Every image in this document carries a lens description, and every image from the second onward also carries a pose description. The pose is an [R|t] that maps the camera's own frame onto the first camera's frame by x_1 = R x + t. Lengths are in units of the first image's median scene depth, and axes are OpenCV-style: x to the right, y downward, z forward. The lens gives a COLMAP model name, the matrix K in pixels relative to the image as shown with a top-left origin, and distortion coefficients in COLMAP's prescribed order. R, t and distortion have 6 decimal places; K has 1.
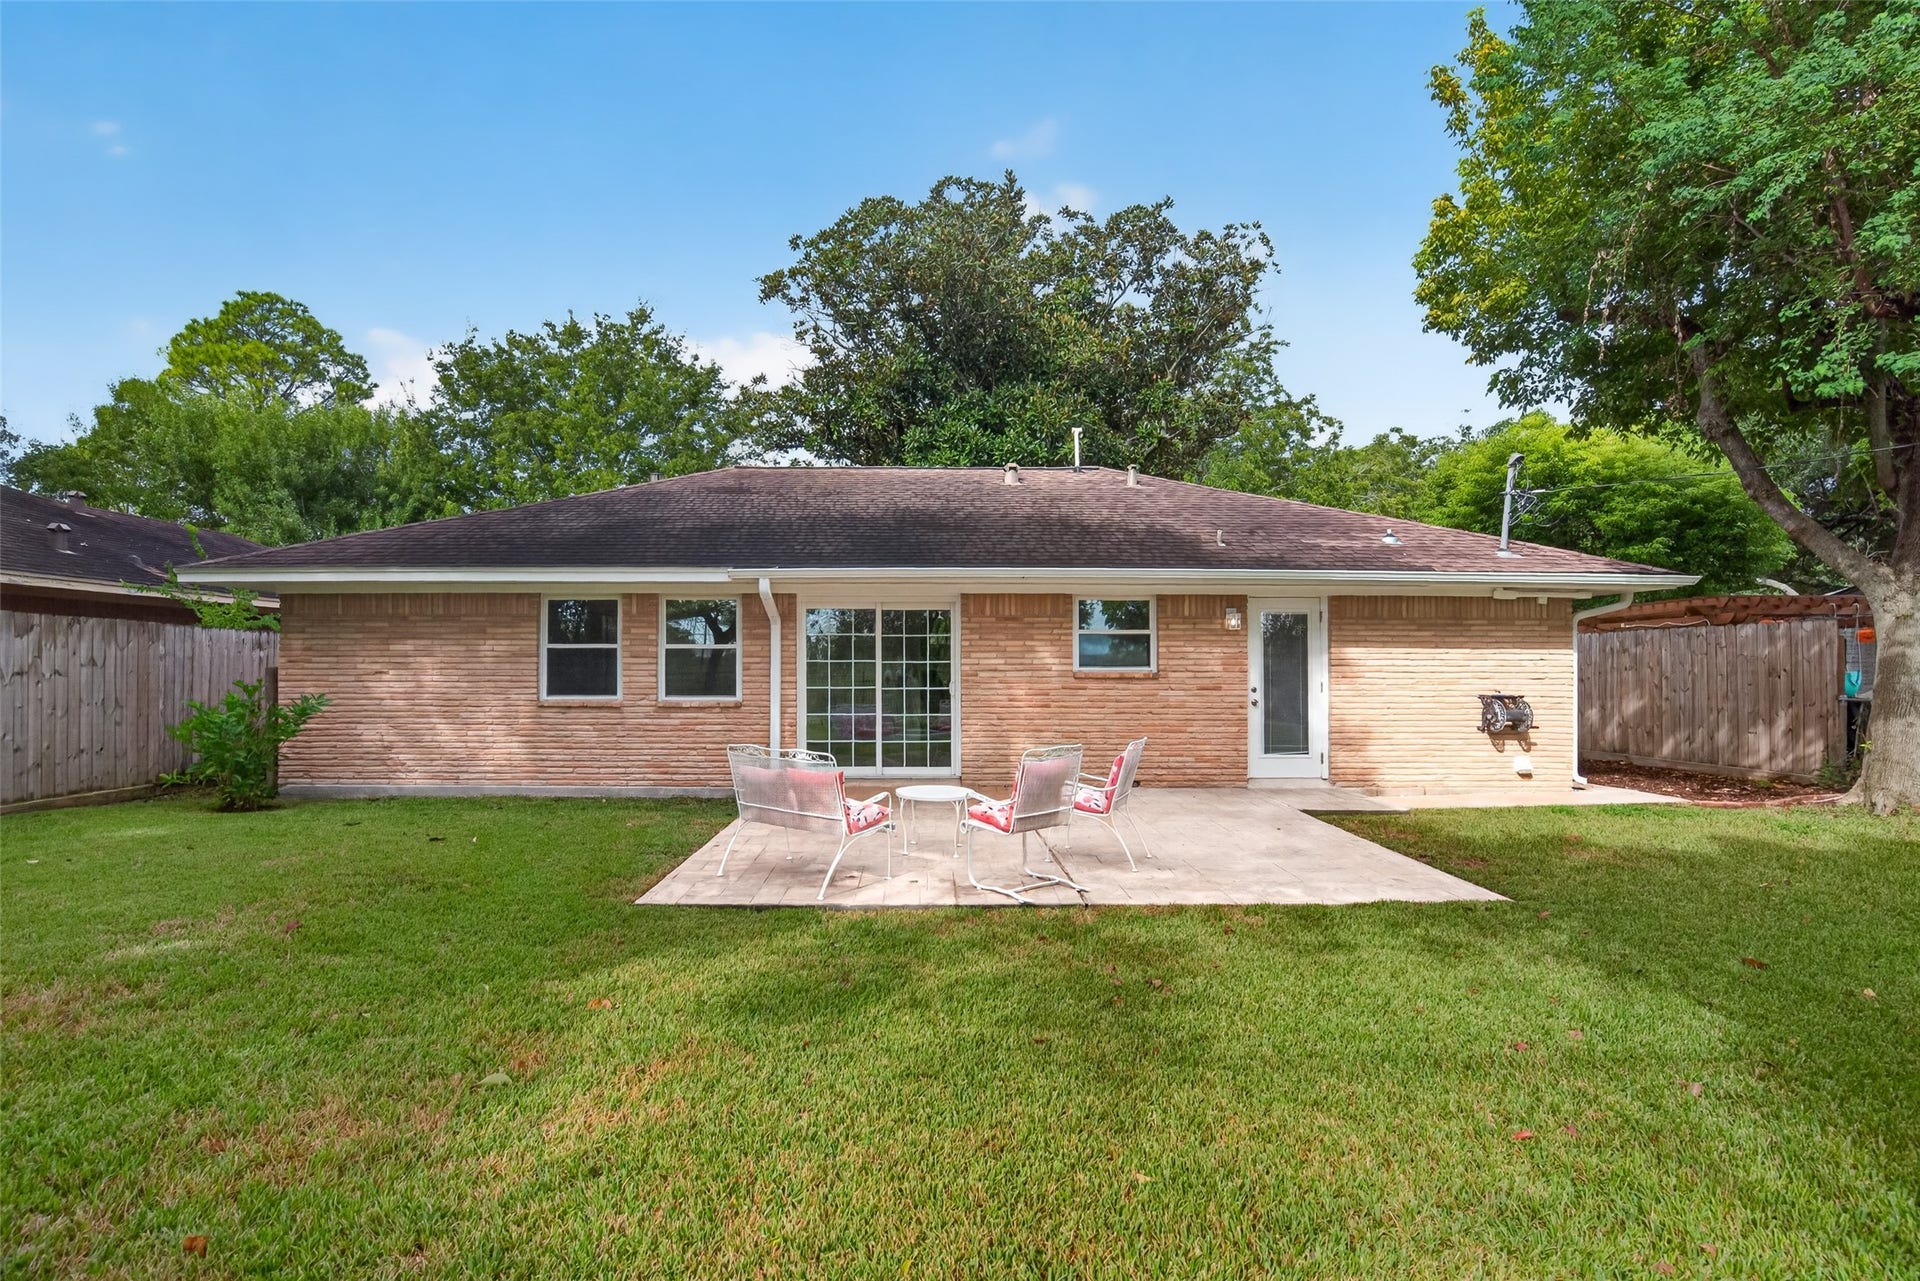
lens RADIAL K [[1639.2, 0, 960.0], [0, 1639.2, 640.5], [0, 0, 1]] dist [0.004203, -0.208516]
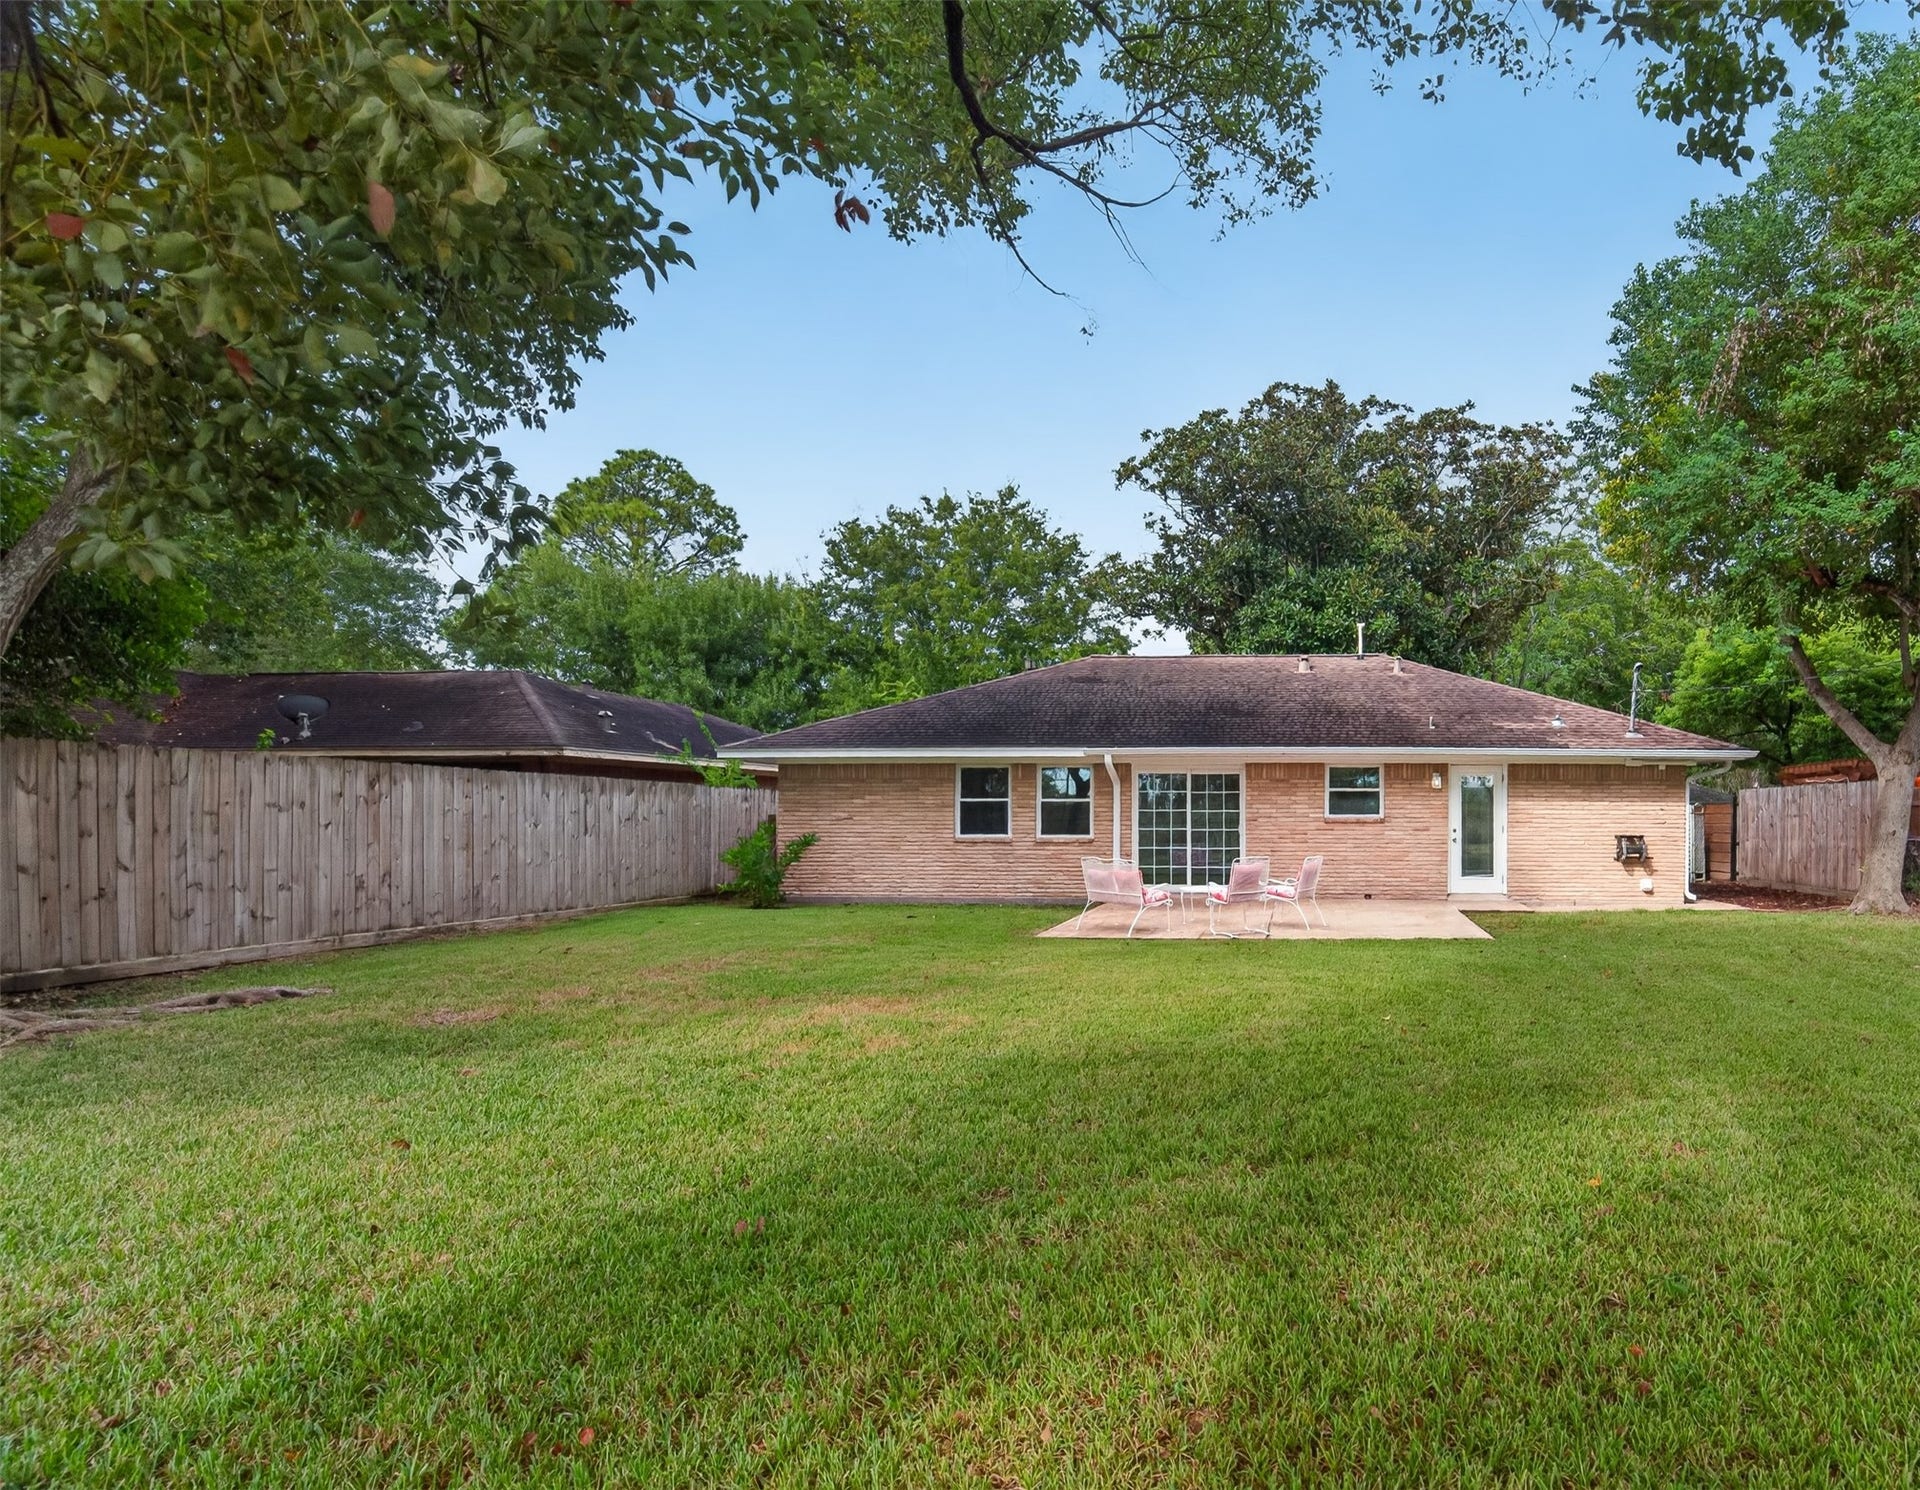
lens RADIAL K [[3261.8, 0, 960.0], [0, 3261.8, 745.0], [0, 0, 1]] dist [0.011137, 0.042213]
pose [[0.982572, -0.003547, -0.185850, 0.202422], [0.002828, 0.999987, -0.004131, -0.023711], [0.185862, 0.003534, 0.982569, -1.307241]]
